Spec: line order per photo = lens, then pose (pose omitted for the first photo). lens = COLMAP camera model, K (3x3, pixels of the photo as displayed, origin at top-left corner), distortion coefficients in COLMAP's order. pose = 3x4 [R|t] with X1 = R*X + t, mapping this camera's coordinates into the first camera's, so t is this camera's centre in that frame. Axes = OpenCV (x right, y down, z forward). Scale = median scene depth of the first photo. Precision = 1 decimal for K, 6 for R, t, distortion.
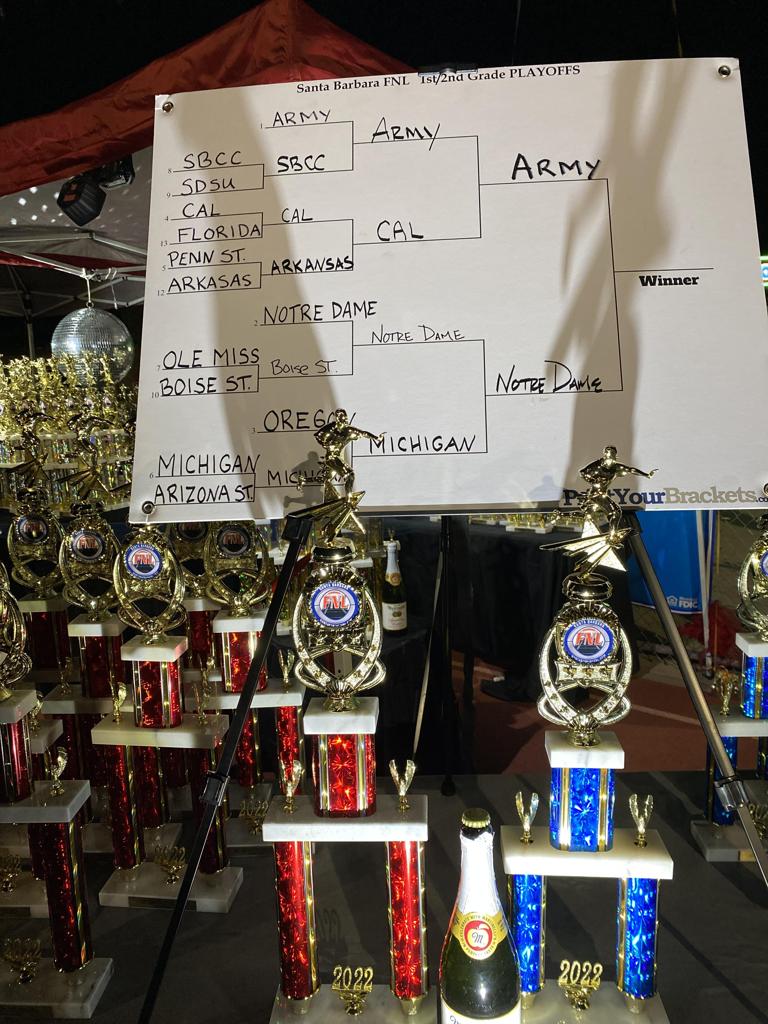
lens RADIAL K [[788.6, 0, 385.3], [0, 788.6, 473.4], [0, 0, 1]] dist [-0.019548, -0.030478]
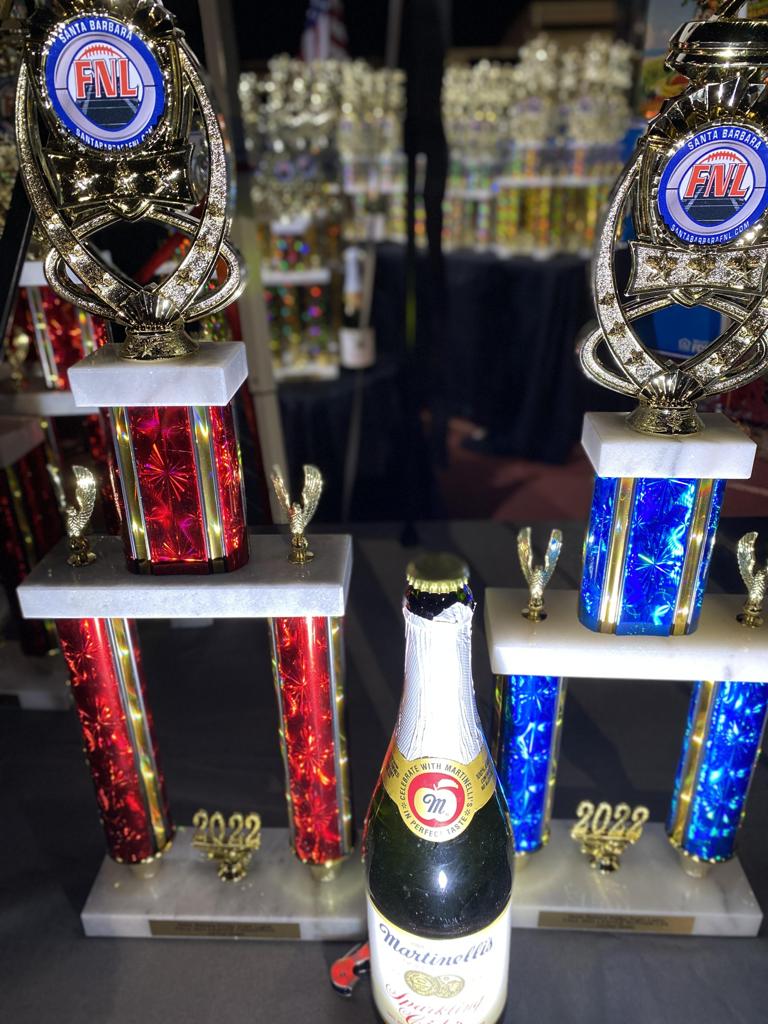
lens RADIAL K [[788.6, 0, 390.2], [0, 788.6, 511.4], [0, 0, 1]] dist [-0.019548, -0.030478]
pose [[0.999606, -0.000513, 0.028061, 0.068635], [-0.008622, 0.945871, 0.324428, 0.234256], [-0.026708, -0.324542, 0.945494, 0.530093]]
